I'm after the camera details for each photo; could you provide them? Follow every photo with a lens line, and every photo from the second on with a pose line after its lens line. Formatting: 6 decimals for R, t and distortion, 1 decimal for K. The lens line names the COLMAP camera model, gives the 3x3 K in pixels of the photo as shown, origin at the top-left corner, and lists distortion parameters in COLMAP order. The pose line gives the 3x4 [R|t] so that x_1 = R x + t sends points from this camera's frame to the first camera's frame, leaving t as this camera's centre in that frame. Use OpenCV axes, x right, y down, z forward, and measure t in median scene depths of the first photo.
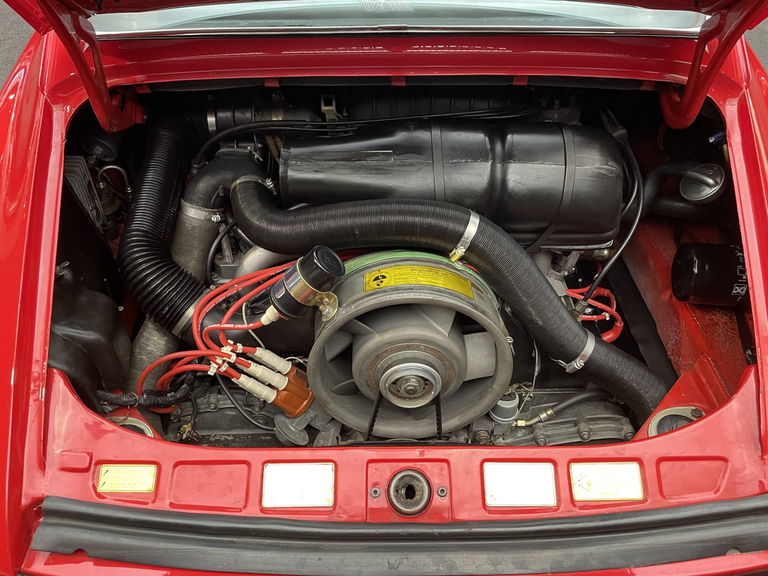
lens RADIAL K [[634.5, 0, 388.1], [0, 634.5, 284.8], [0, 0, 1]] dist [0.020927, -0.012760]
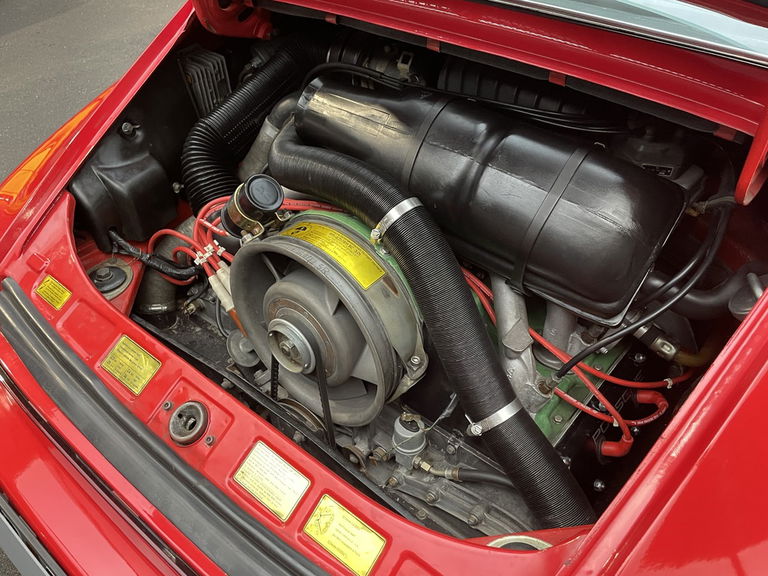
lens RADIAL K [[634.5, 0, 381.5], [0, 634.5, 295.0], [0, 0, 1]] dist [0.020927, -0.012760]
pose [[0.757777, 0.415566, -0.503069, 0.567547], [-0.413941, 0.902133, 0.121693, -0.080796], [0.504407, 0.116025, 0.855635, 0.237862]]
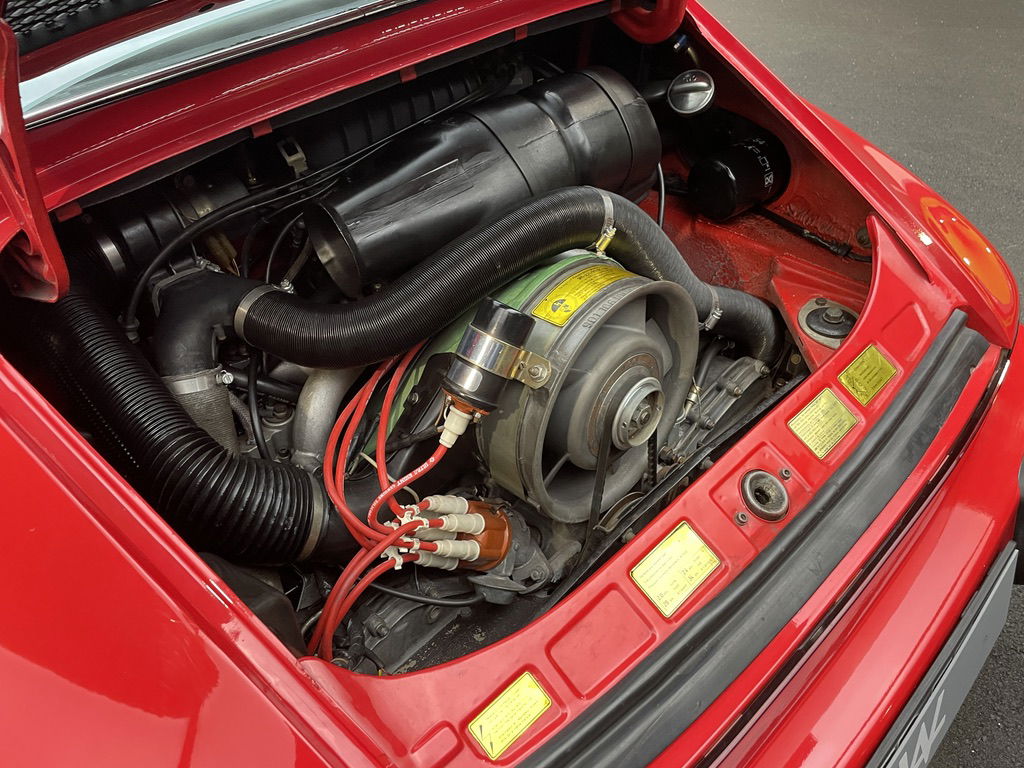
lens RADIAL K [[845.9, 0, 503.4], [0, 845.9, 379.5], [0, 0, 1]] dist [0.020927, -0.012760]
pose [[0.708465, -0.466132, 0.529903, -0.596345], [0.492624, 0.864285, 0.101648, -0.062964], [-0.505369, 0.189029, 0.841944, 0.193012]]
